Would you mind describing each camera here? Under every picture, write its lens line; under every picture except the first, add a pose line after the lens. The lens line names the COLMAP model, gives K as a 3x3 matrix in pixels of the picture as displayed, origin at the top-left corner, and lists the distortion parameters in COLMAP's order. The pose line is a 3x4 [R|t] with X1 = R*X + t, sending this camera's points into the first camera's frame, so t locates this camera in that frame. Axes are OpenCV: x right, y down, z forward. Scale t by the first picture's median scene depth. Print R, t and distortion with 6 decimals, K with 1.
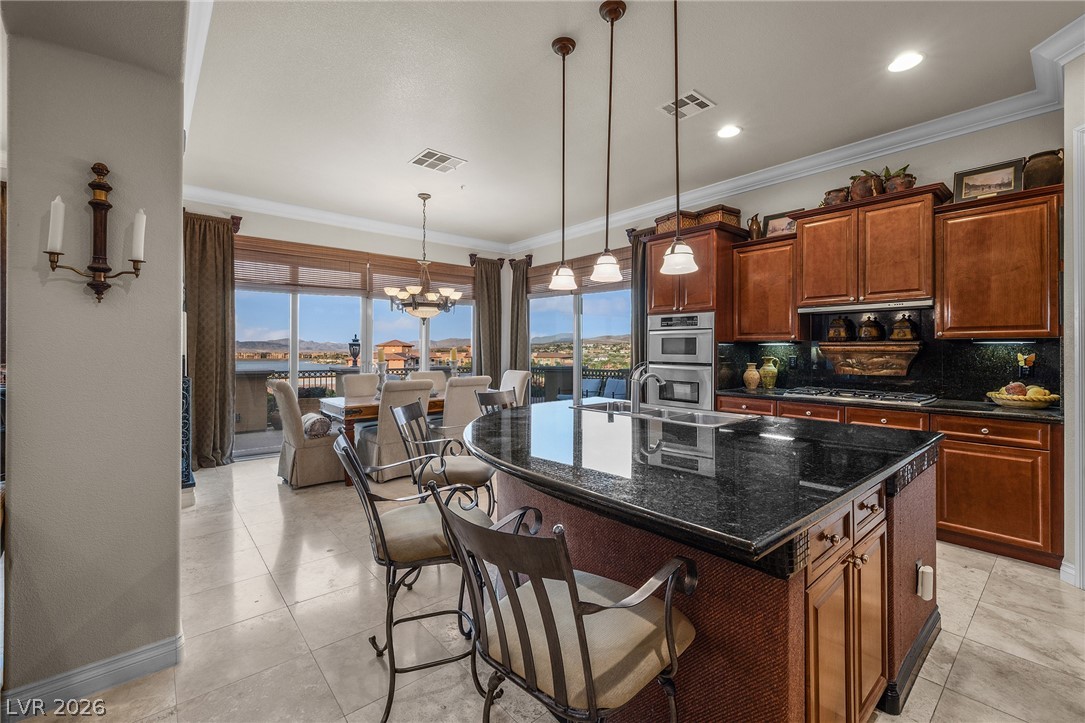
lens RADIAL K [[457.1, 0, 545.1], [0, 457.1, 350.6], [0, 0, 1]] dist [-0.000089, 0.000074]
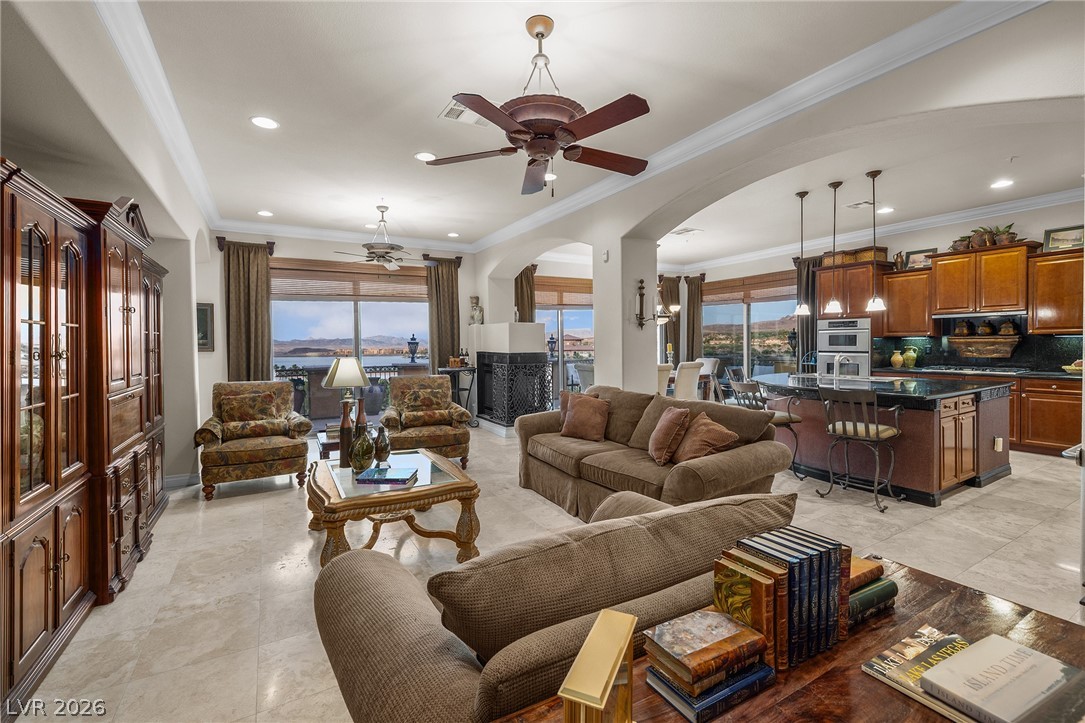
lens RADIAL K [[466.1, 0, 537.1], [0, 466.1, 355.3], [0, 0, 1]] dist [0.001659, 0.000218]
pose [[0.981830, -0.011379, -0.189420, -0.496062], [0.016162, 0.999588, 0.023726, -0.016226], [0.189072, -0.026357, 0.981610, -0.865417]]
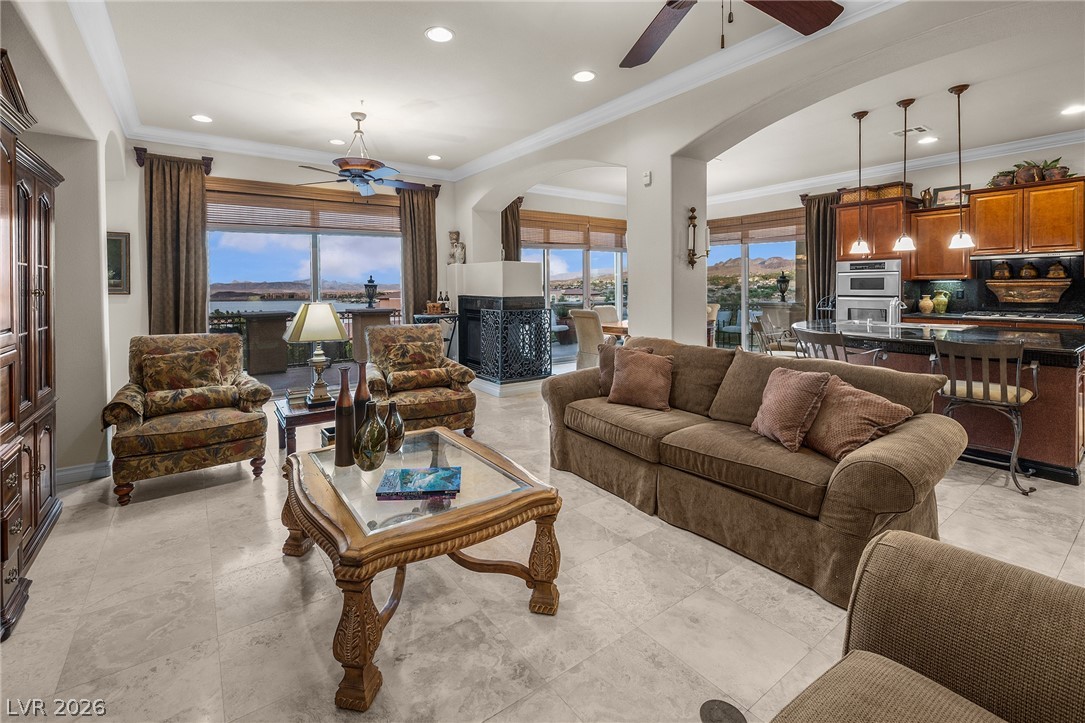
lens RADIAL K [[467.5, 0, 521.0], [0, 467.5, 295.9], [0, 0, 1]] dist [0.001351, 0.000318]
pose [[0.995531, -0.011300, -0.093760, -0.753164], [0.012967, 0.999768, 0.017182, -0.012958], [0.093544, -0.018321, 0.995447, -0.630013]]
